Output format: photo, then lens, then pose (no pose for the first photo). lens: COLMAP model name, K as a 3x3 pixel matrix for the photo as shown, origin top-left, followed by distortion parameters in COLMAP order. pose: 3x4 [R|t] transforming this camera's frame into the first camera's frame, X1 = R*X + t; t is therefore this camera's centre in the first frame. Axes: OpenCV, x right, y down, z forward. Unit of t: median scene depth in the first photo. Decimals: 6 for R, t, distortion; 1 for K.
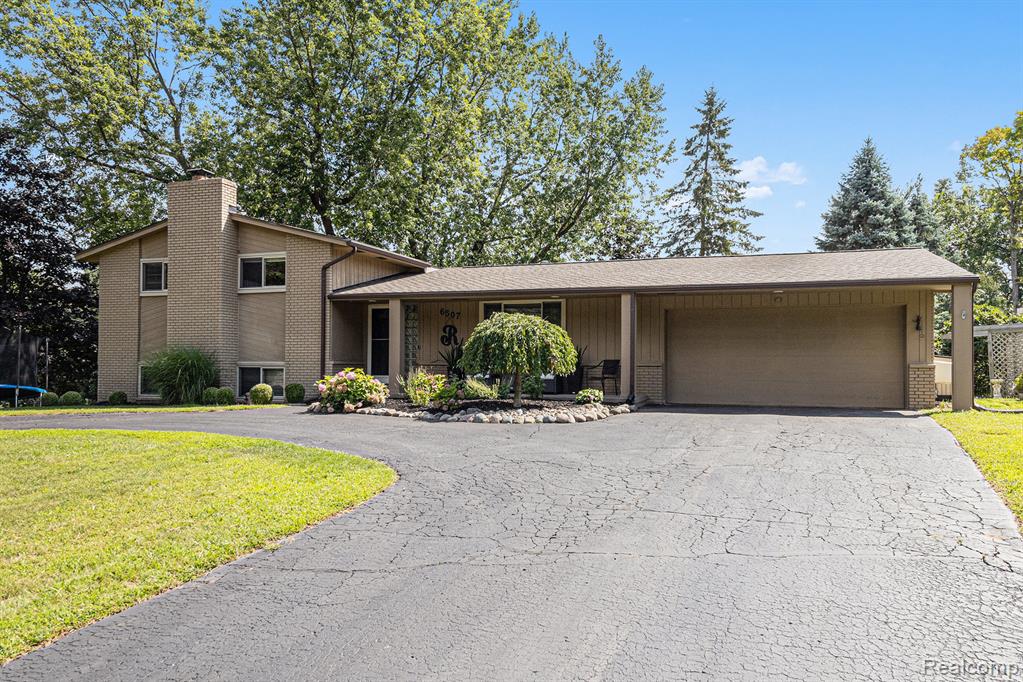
lens RADIAL K [[479.9, 0, 512.0], [0, 479.9, 346.8], [0, 0, 1]] dist [0.014504, 0.000793]
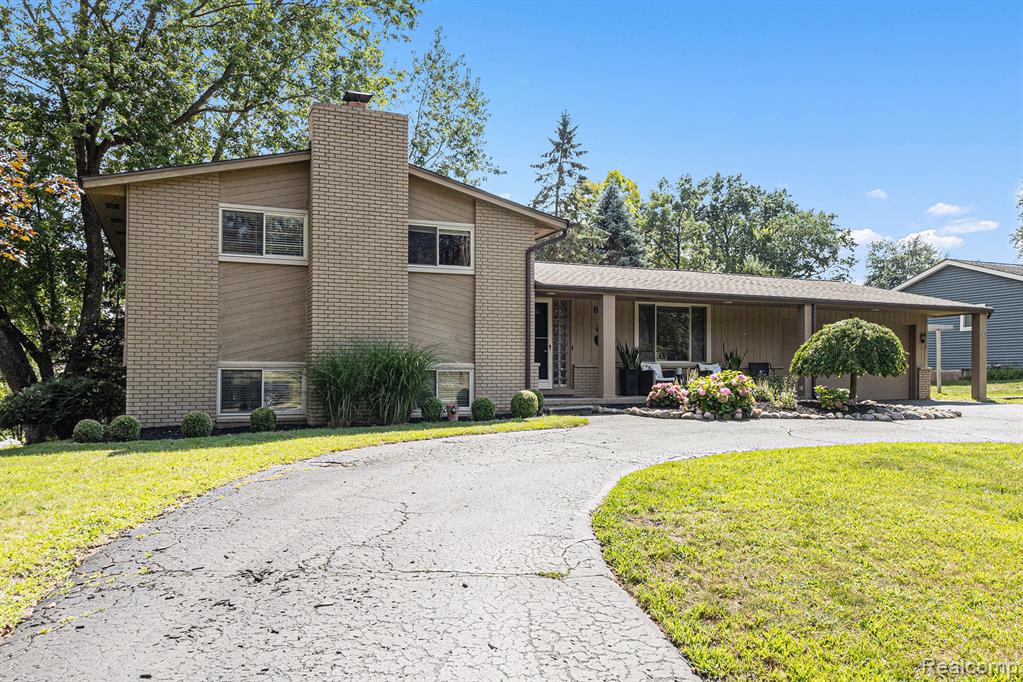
lens RADIAL K [[495.3, 0, 508.5], [0, 495.3, 345.6], [0, 0, 1]] dist [-0.003271, -0.000140]
pose [[0.869631, 0.015267, 0.493466, -0.808781], [-0.017909, 0.999839, 0.000627, 0.000729], [-0.493377, -0.009383, 0.869765, 0.255298]]
